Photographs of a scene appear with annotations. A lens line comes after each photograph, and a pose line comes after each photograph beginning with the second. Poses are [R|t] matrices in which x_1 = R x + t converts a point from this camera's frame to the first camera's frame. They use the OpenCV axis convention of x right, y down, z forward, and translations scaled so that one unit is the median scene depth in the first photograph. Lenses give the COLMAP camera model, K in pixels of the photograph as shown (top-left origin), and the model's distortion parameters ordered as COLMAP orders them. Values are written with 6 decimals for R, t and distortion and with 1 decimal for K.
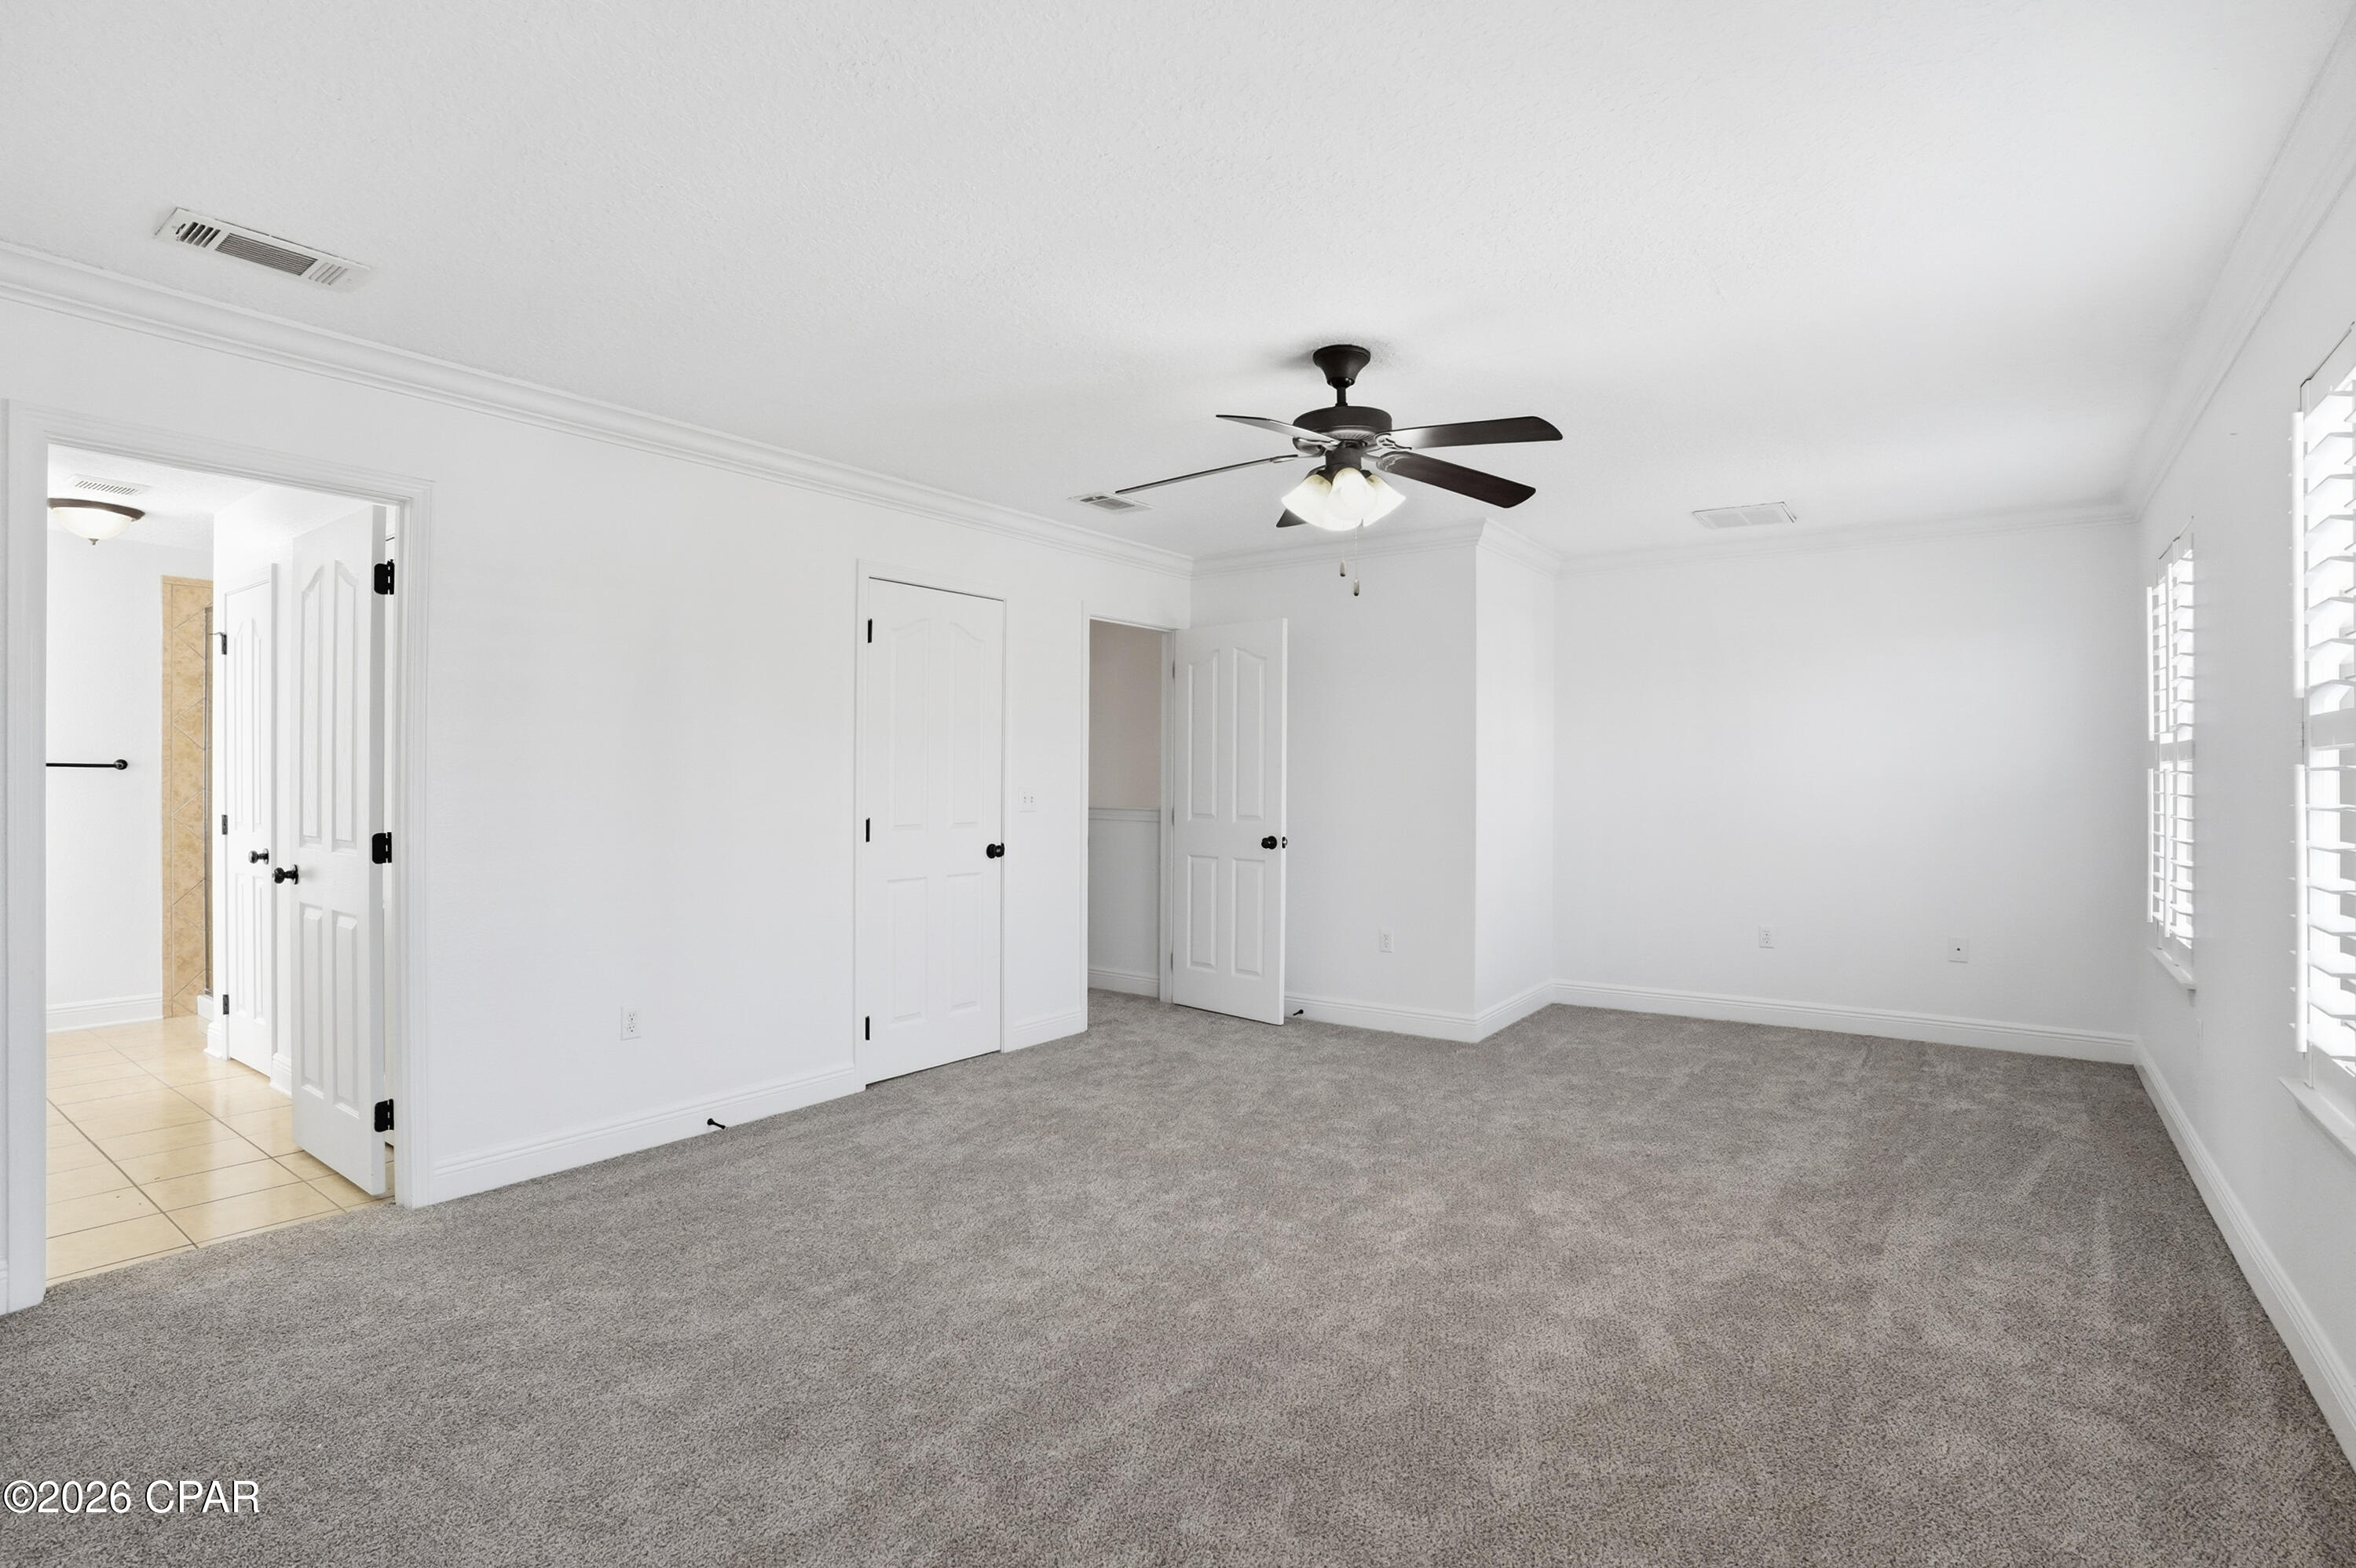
lens RADIAL K [[1135.8, 0, 1178.0], [0, 1135.8, 784.0], [0, 0, 1]] dist [-0.073349, 0.030910]
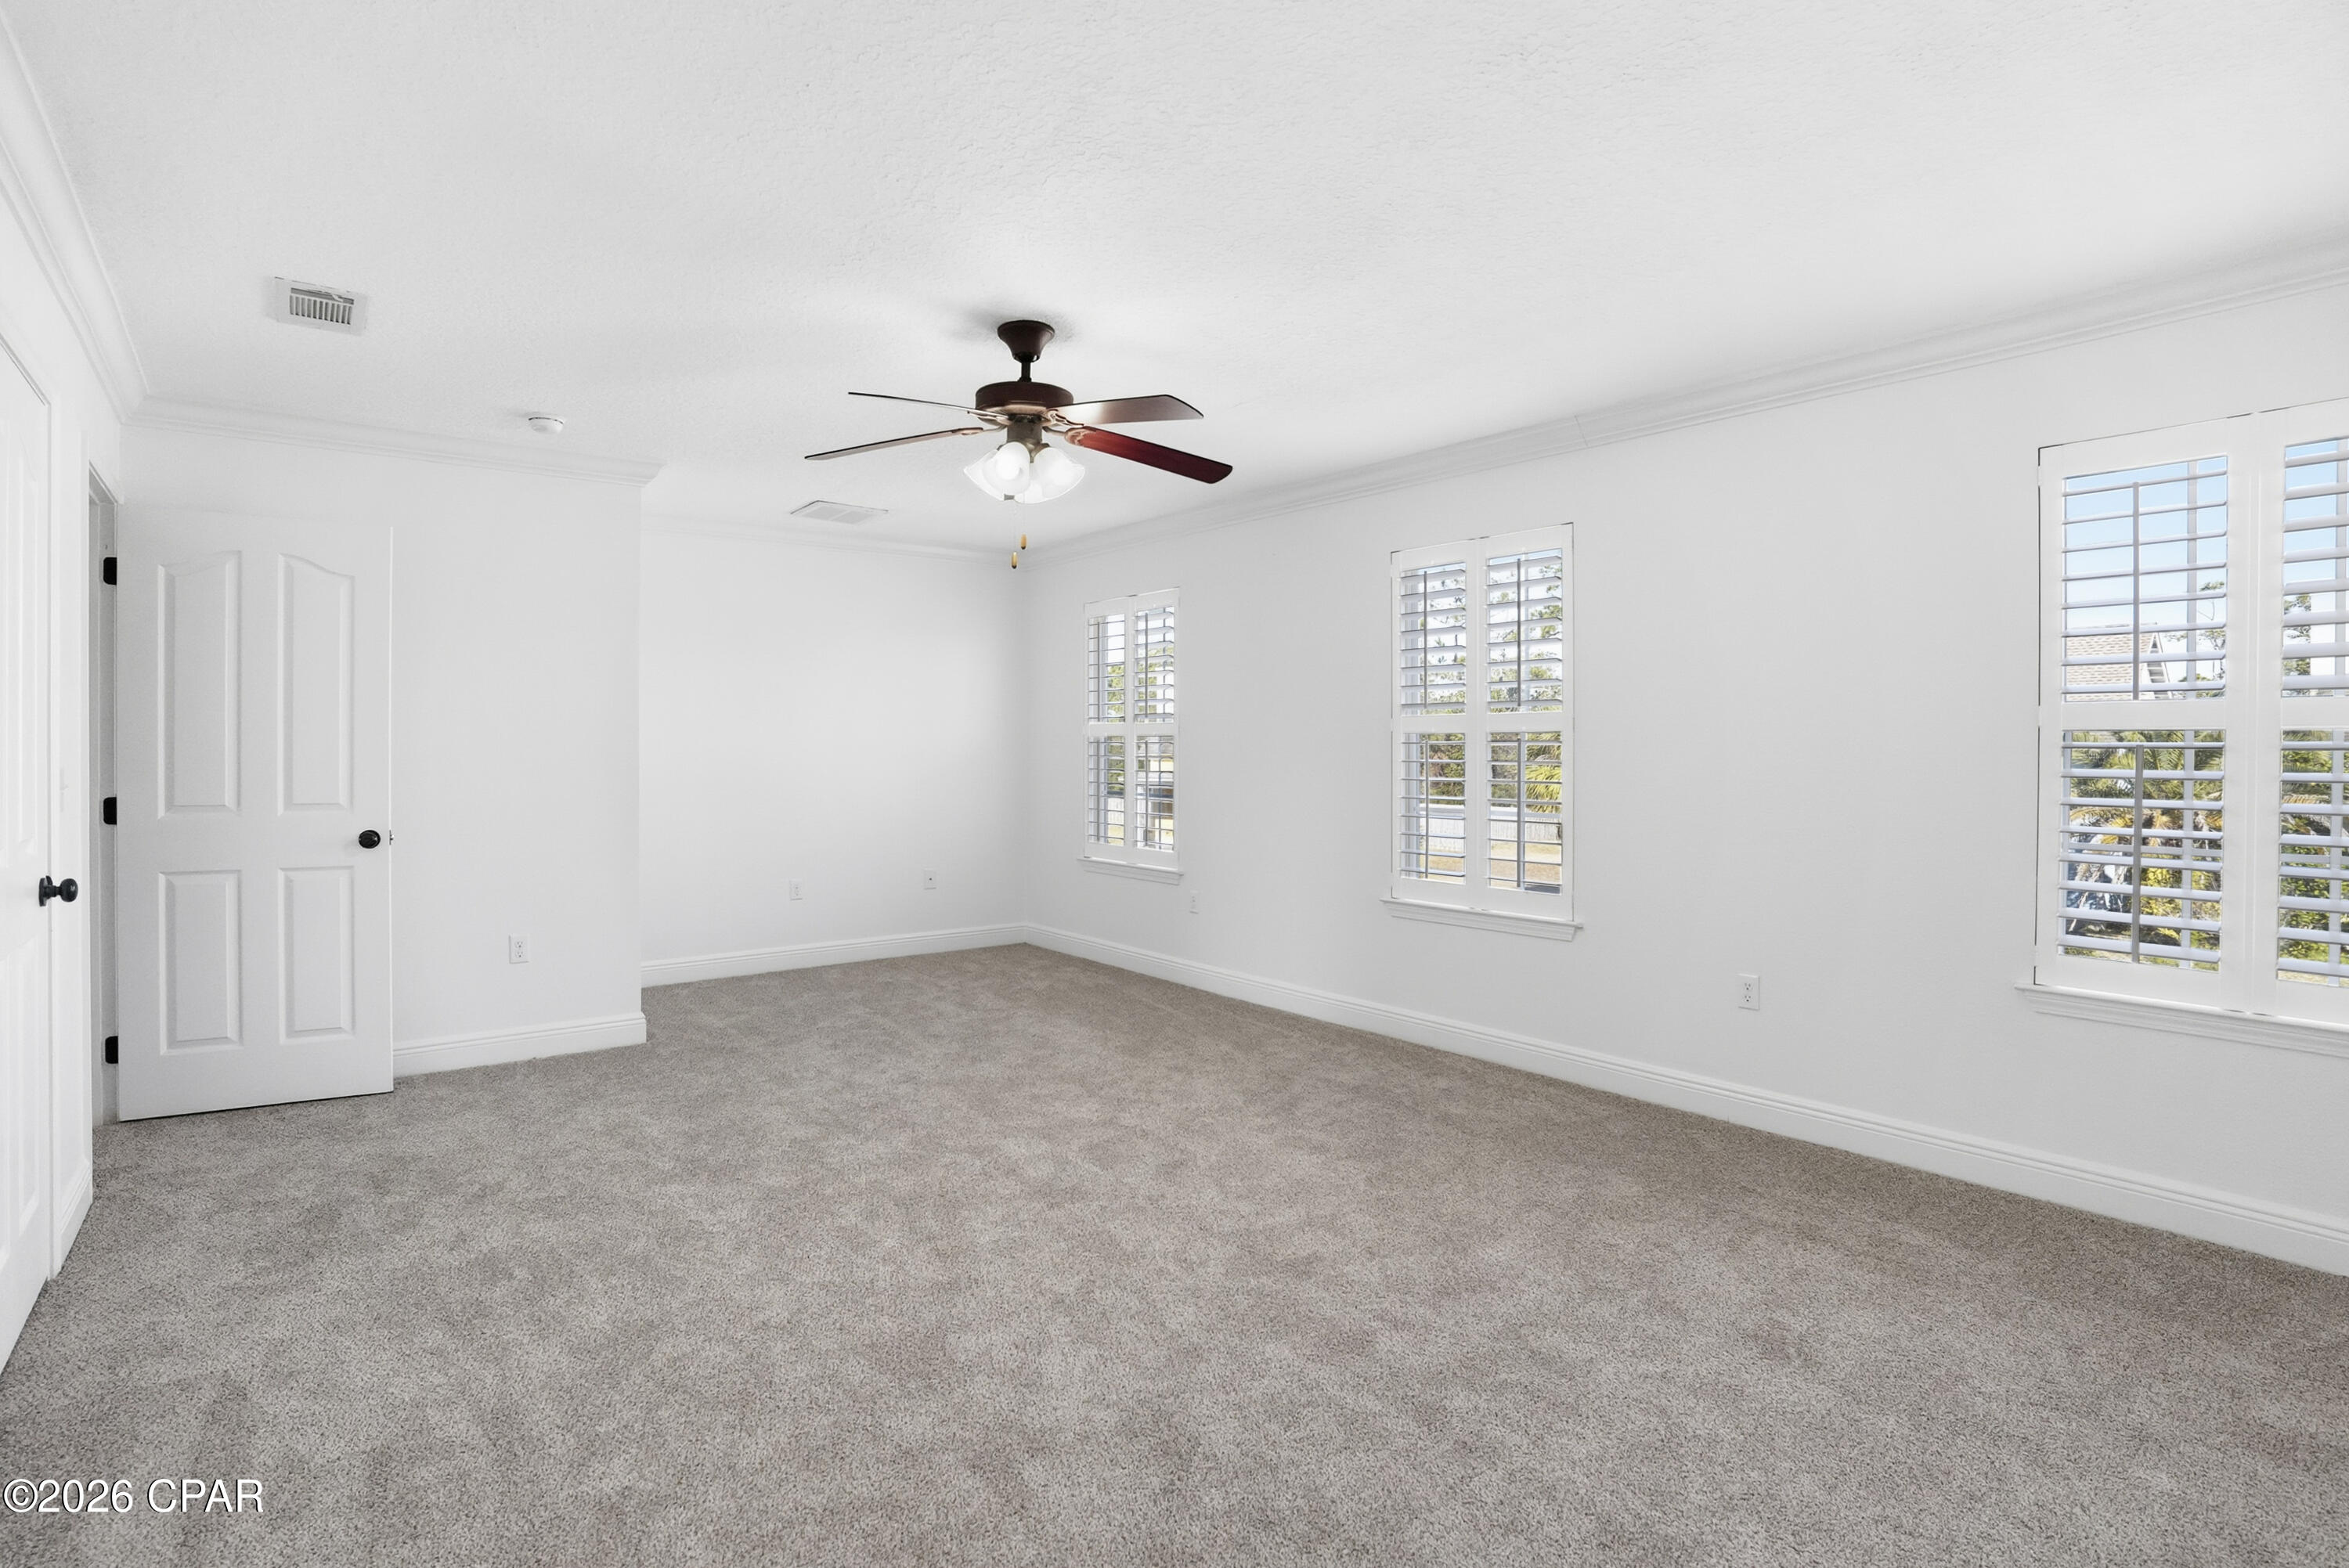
lens RADIAL K [[1132.5, 0, 1174.5], [0, 1132.5, 784.0], [0, 0, 1]] dist [-0.073349, 0.030910]
pose [[0.270865, -0.032363, 0.962073, -0.558569], [0.001303, 0.999446, 0.033253, -0.006308], [-0.962617, -0.007753, 0.270757, 0.421127]]
